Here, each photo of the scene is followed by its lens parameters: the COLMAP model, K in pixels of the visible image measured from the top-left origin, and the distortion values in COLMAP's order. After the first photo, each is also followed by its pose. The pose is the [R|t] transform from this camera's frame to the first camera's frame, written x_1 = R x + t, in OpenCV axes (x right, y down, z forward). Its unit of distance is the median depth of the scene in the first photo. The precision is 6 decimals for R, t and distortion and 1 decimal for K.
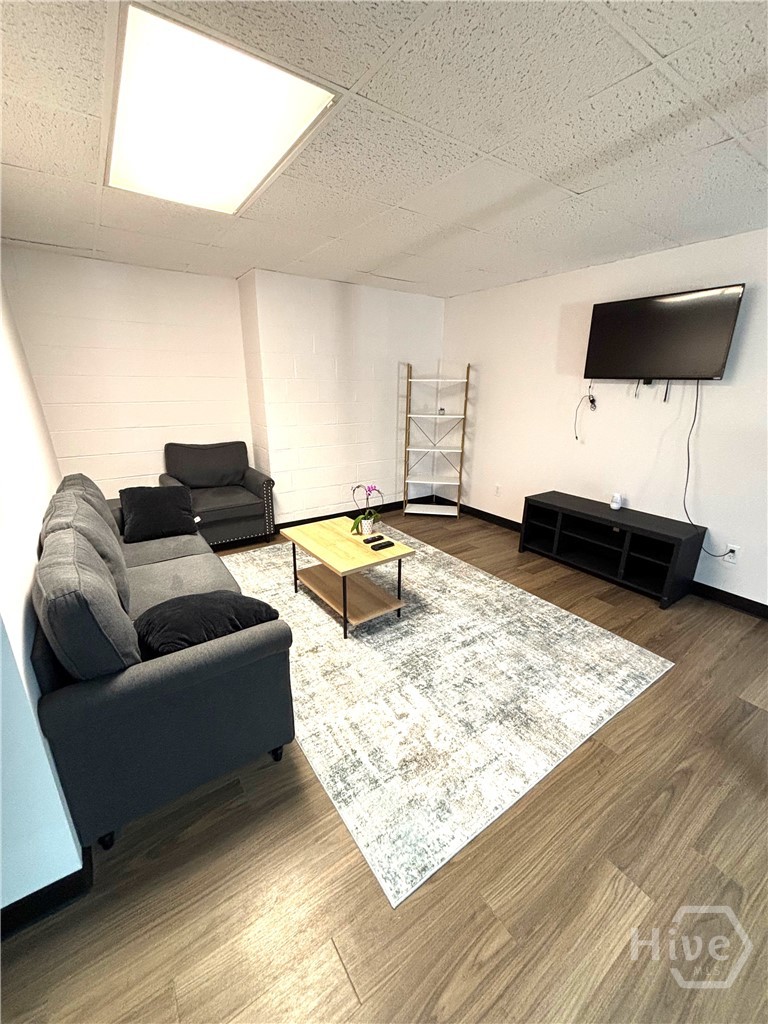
lens RADIAL K [[413.1, 0, 384.0], [0, 413.1, 512.0], [0, 0, 1]] dist [-0.005749, -0.000185]
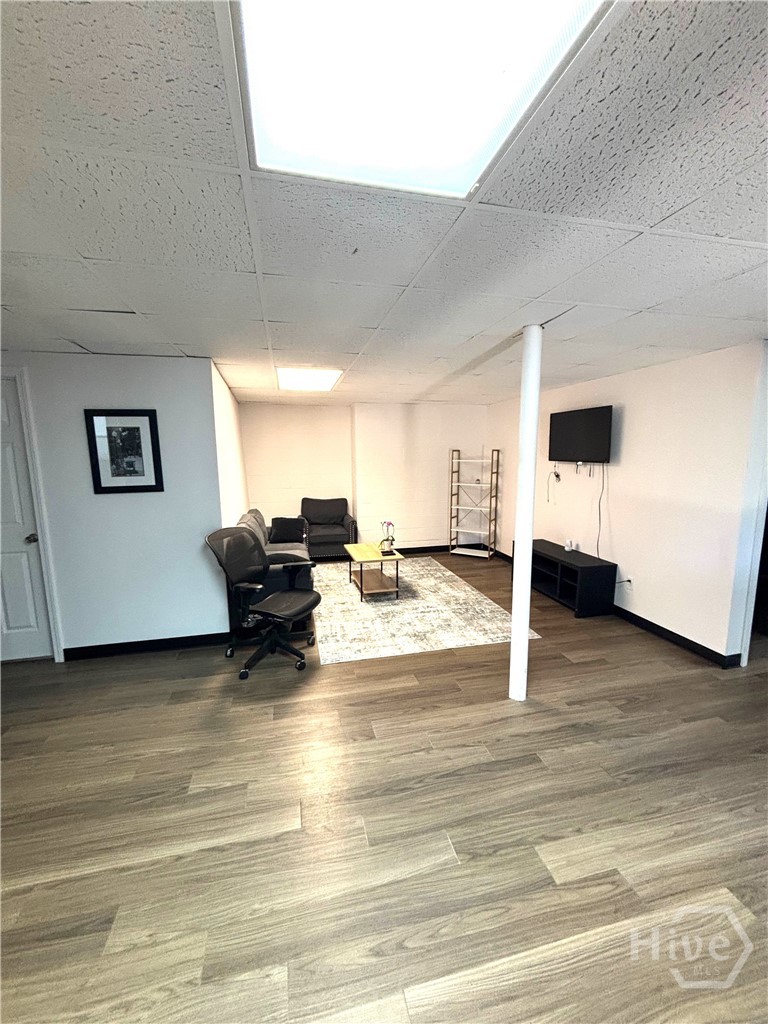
lens RADIAL K [[415.9, 0, 384.8], [0, 415.9, 517.0], [0, 0, 1]] dist [-0.018993, -0.000269]
pose [[0.929876, 0.041544, -0.365519, 0.544607], [-0.095596, 0.986757, -0.131042, 0.136631], [0.355234, 0.156795, 0.921533, -0.595940]]
